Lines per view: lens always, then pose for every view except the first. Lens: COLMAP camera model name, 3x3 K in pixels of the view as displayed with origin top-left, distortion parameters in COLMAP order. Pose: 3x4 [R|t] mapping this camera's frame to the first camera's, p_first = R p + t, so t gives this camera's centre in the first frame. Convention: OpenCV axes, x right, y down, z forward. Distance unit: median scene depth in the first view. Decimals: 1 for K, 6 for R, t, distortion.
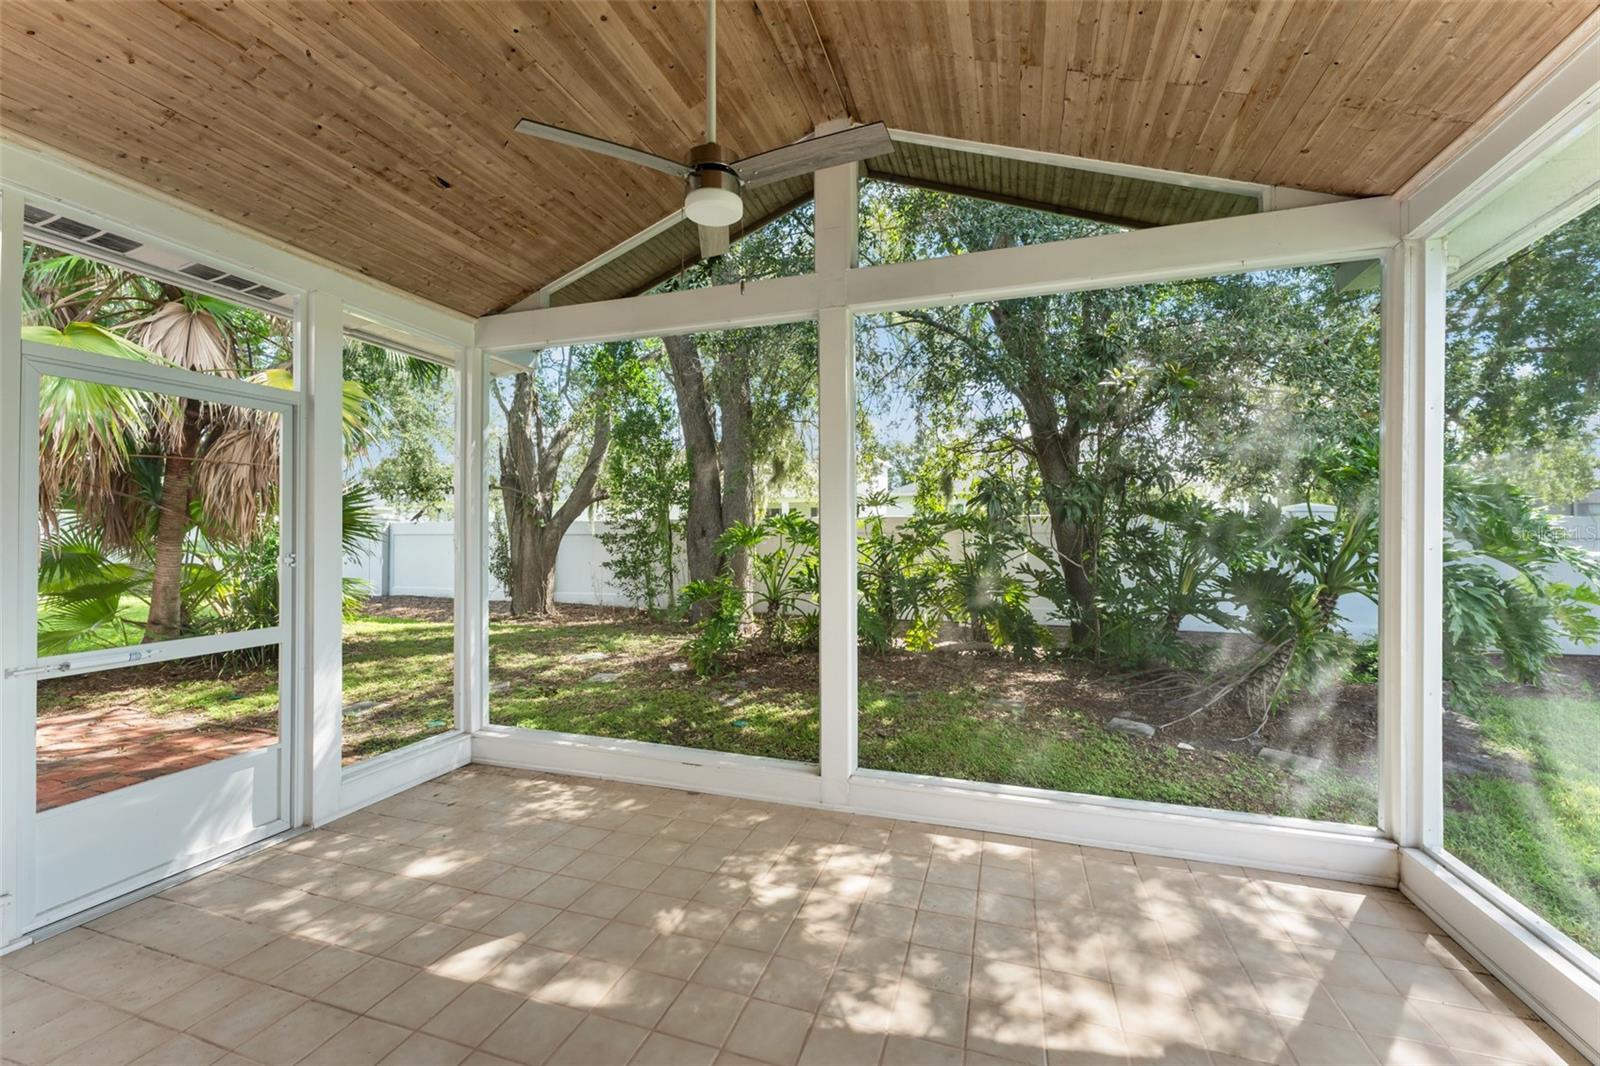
lens RADIAL K [[635.6, 0, 788.4], [0, 635.6, 527.1], [0, 0, 1]] dist [-0.002199, -0.000127]
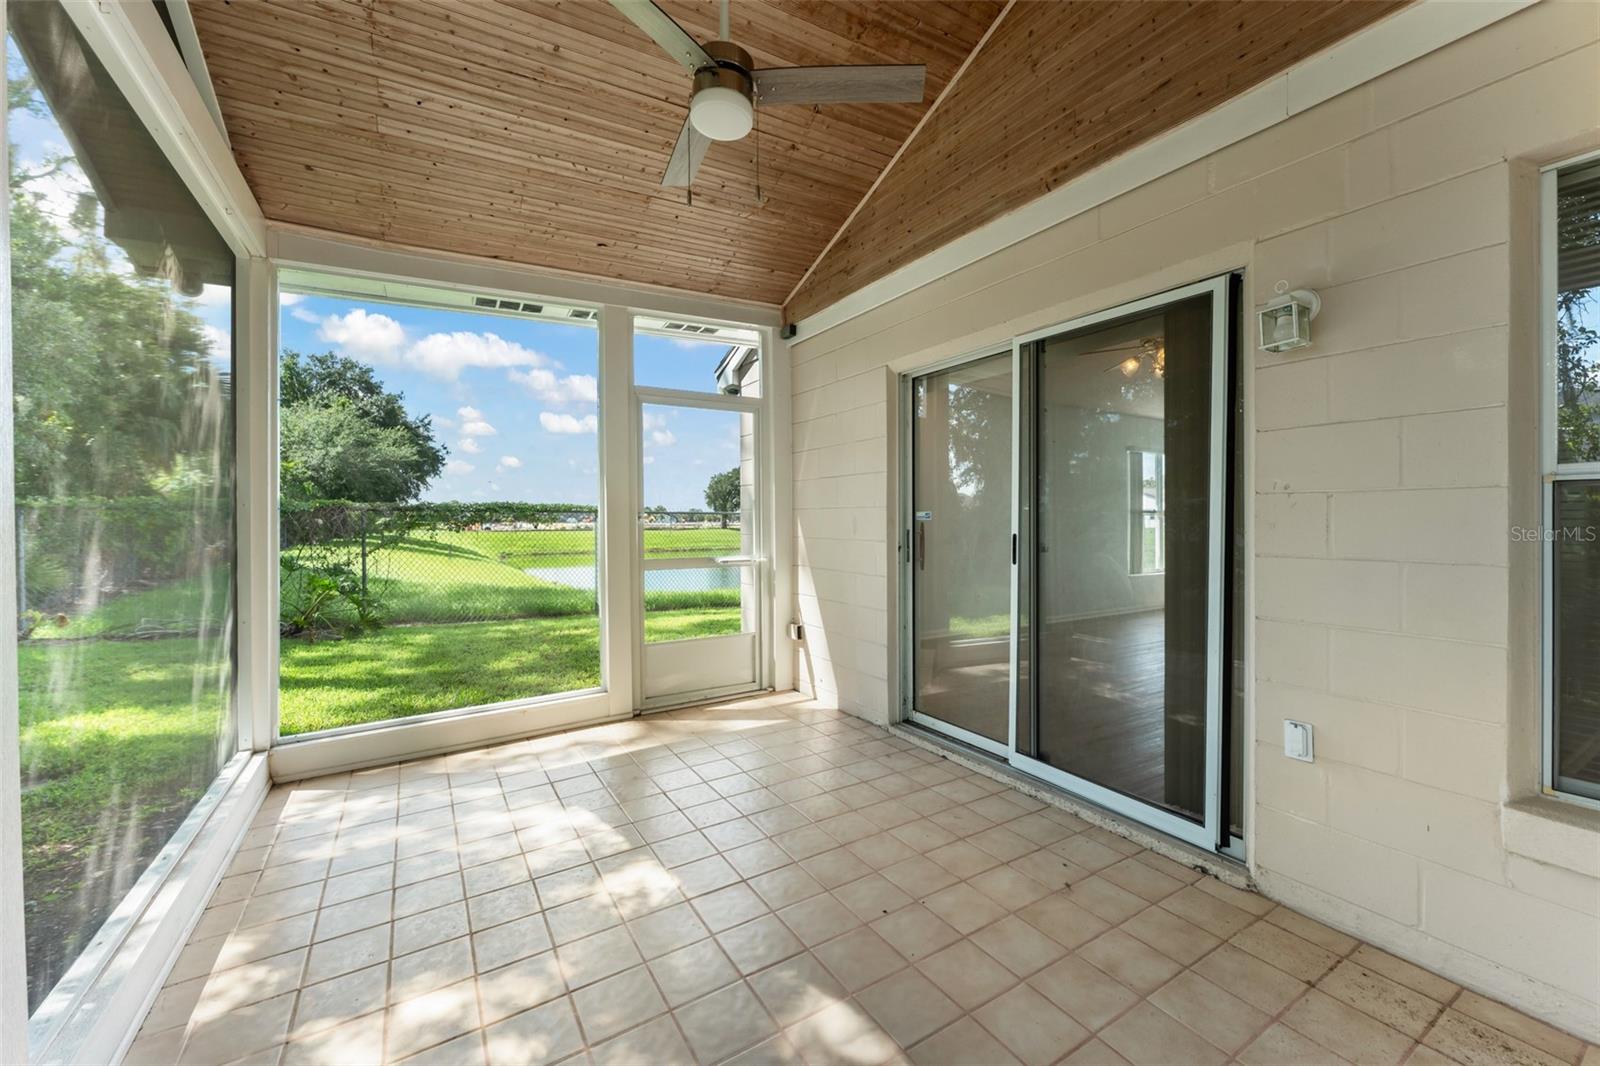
lens RADIAL K [[635.6, 0, 796.6], [0, 635.6, 520.4], [0, 0, 1]] dist [-0.002199, -0.000127]
pose [[-0.752938, 0.008422, 0.658038, -0.403940], [0.017189, 0.999829, 0.006871, 0.044848], [-0.657867, 0.016484, -0.752954, 0.816563]]
